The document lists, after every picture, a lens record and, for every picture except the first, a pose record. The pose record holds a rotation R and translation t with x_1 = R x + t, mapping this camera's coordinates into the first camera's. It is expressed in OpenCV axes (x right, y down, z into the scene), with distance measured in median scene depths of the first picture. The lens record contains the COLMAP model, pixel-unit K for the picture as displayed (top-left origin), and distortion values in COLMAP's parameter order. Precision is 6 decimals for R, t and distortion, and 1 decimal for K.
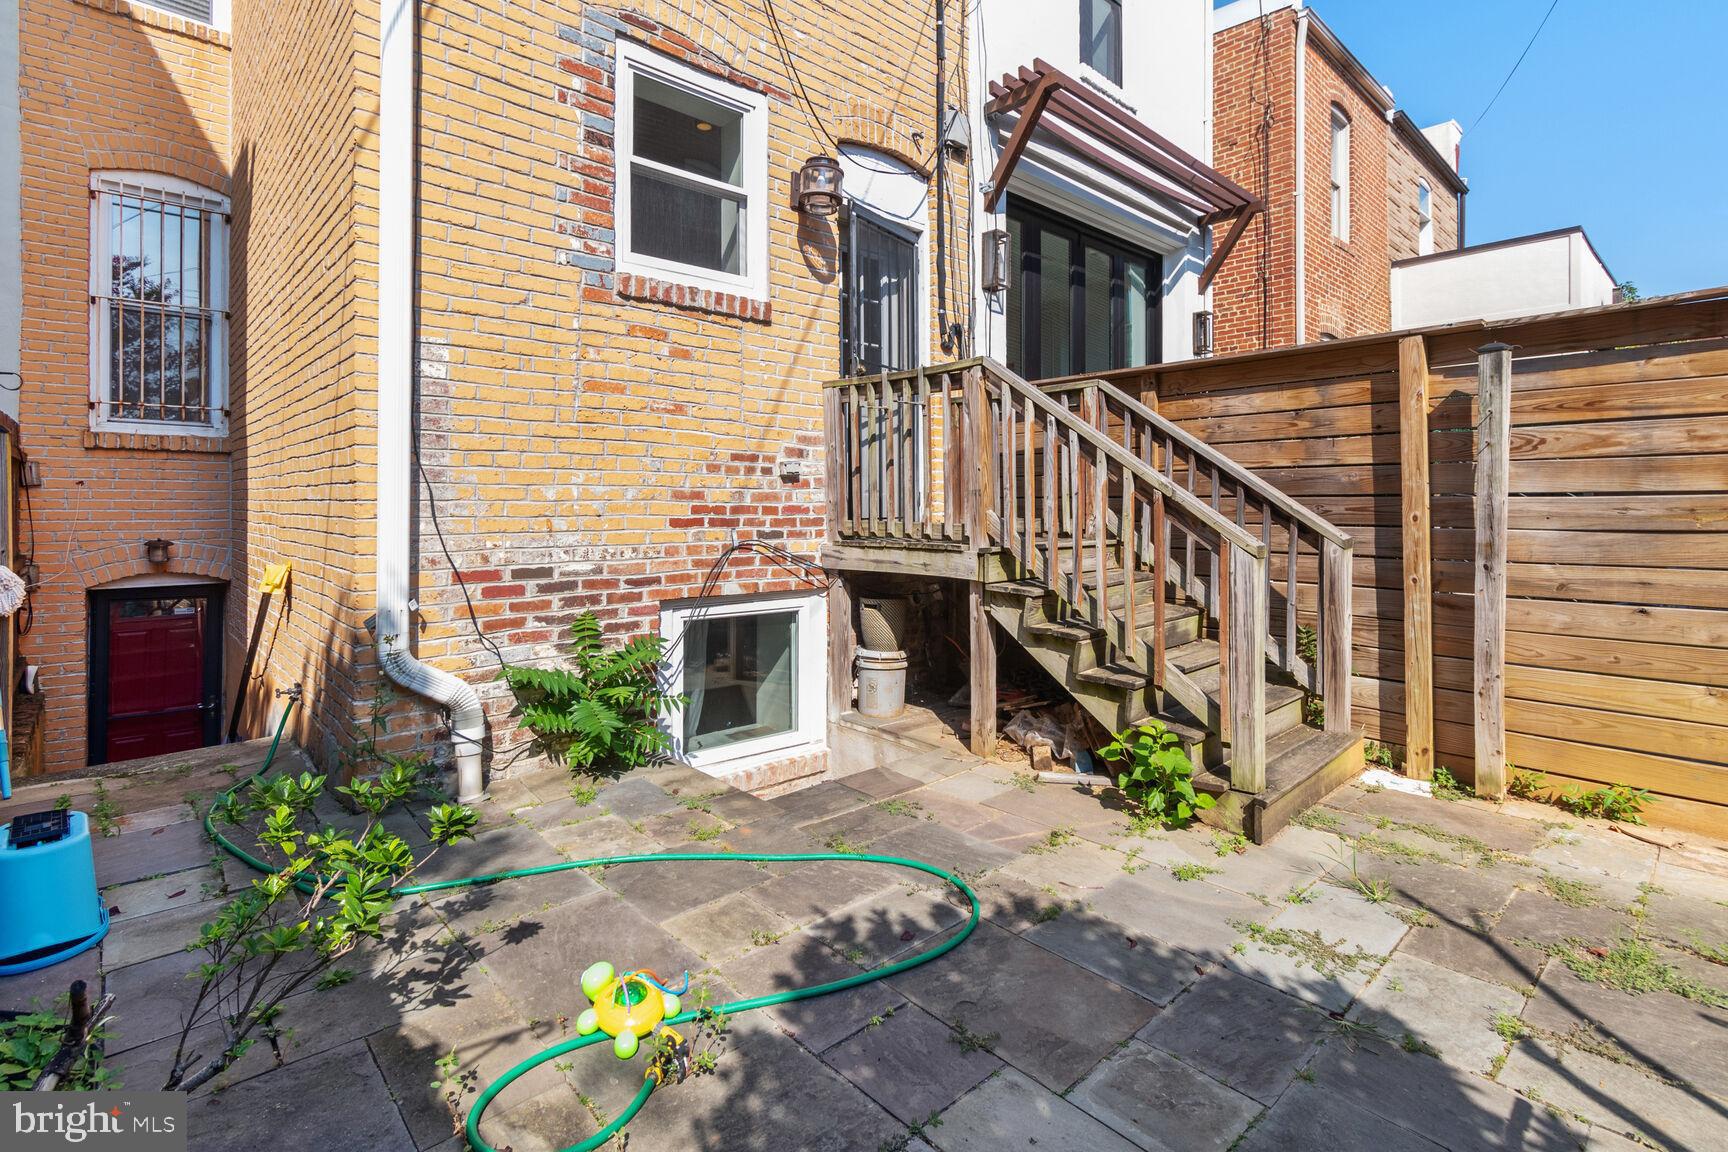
lens RADIAL K [[817.7, 0, 862.0], [0, 817.7, 529.5], [0, 0, 1]] dist [-0.000056, -0.000625]
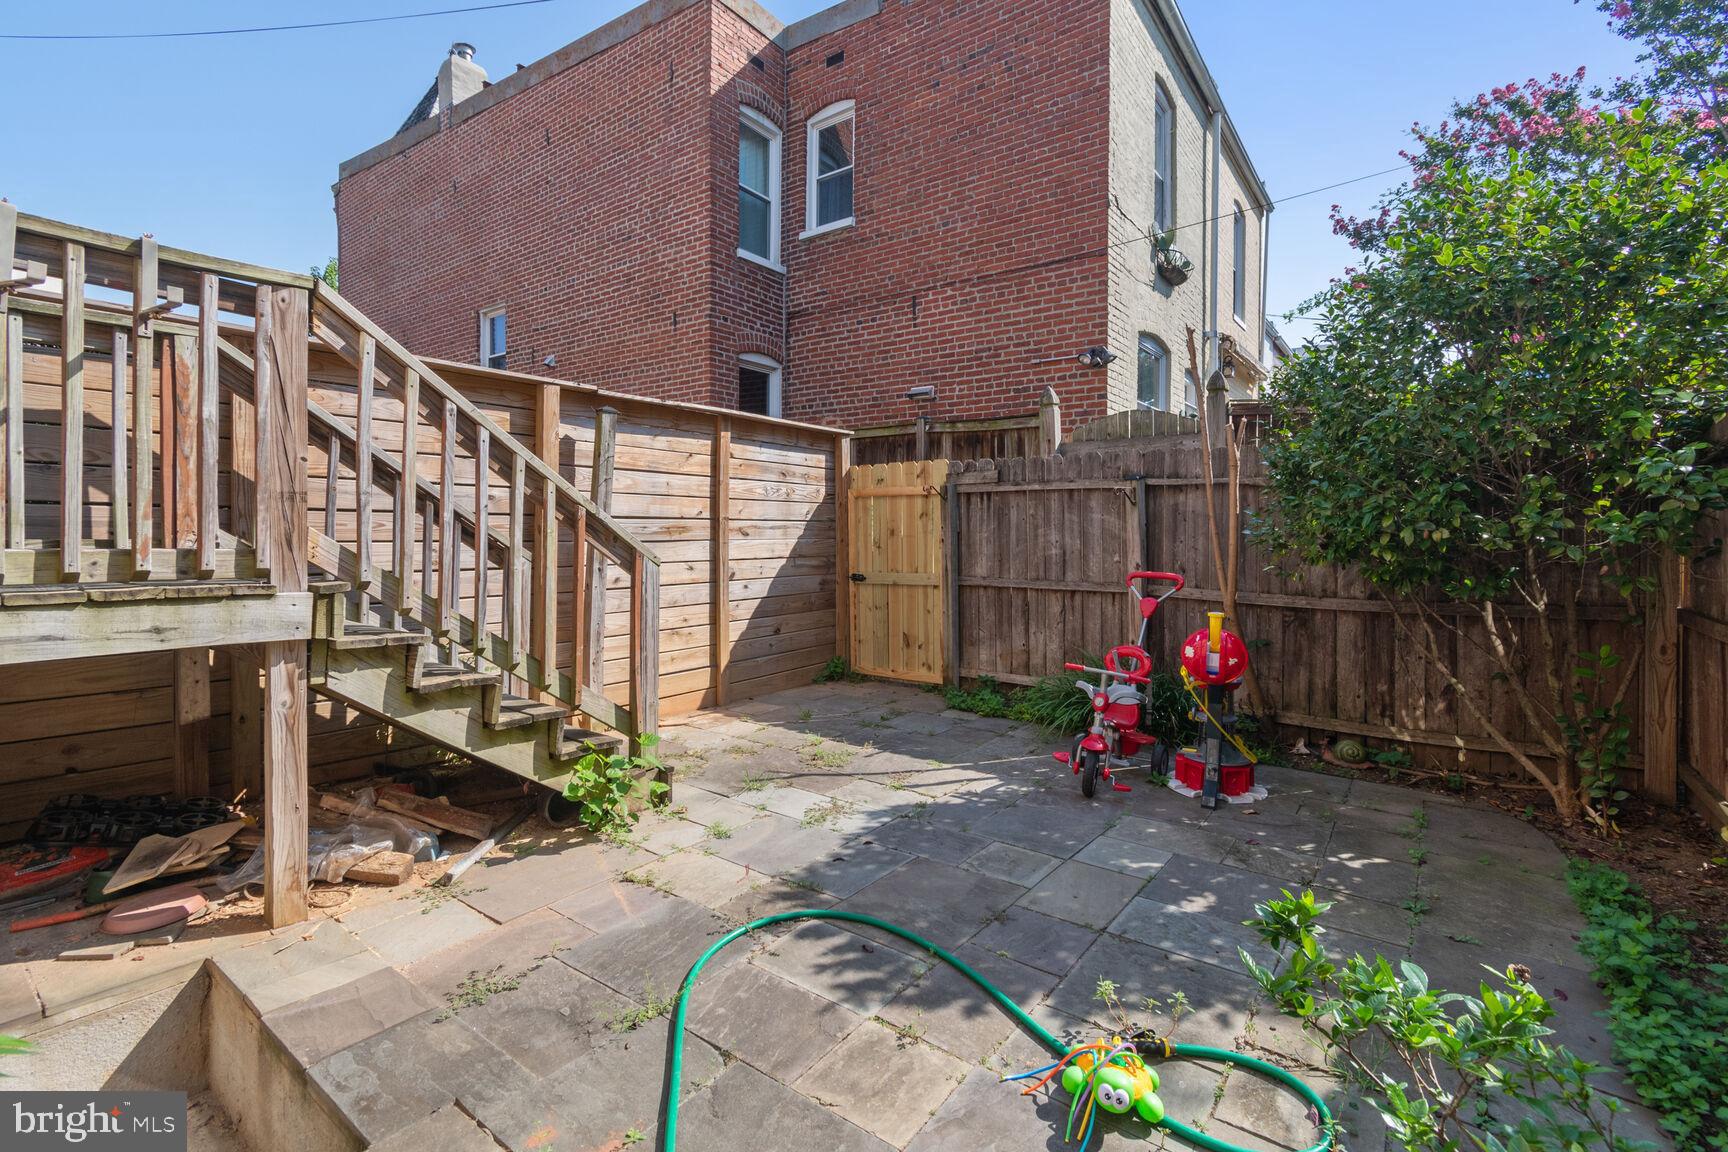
lens RADIAL K [[784.4, 0, 875.8], [0, 784.4, 548.4], [0, 0, 1]] dist [-0.002026, -0.000782]
pose [[-0.195398, -0.023179, 0.980450, -0.866399], [0.023024, 0.999337, 0.028214, -0.020692], [-0.980454, 0.028087, -0.194735, 1.142484]]
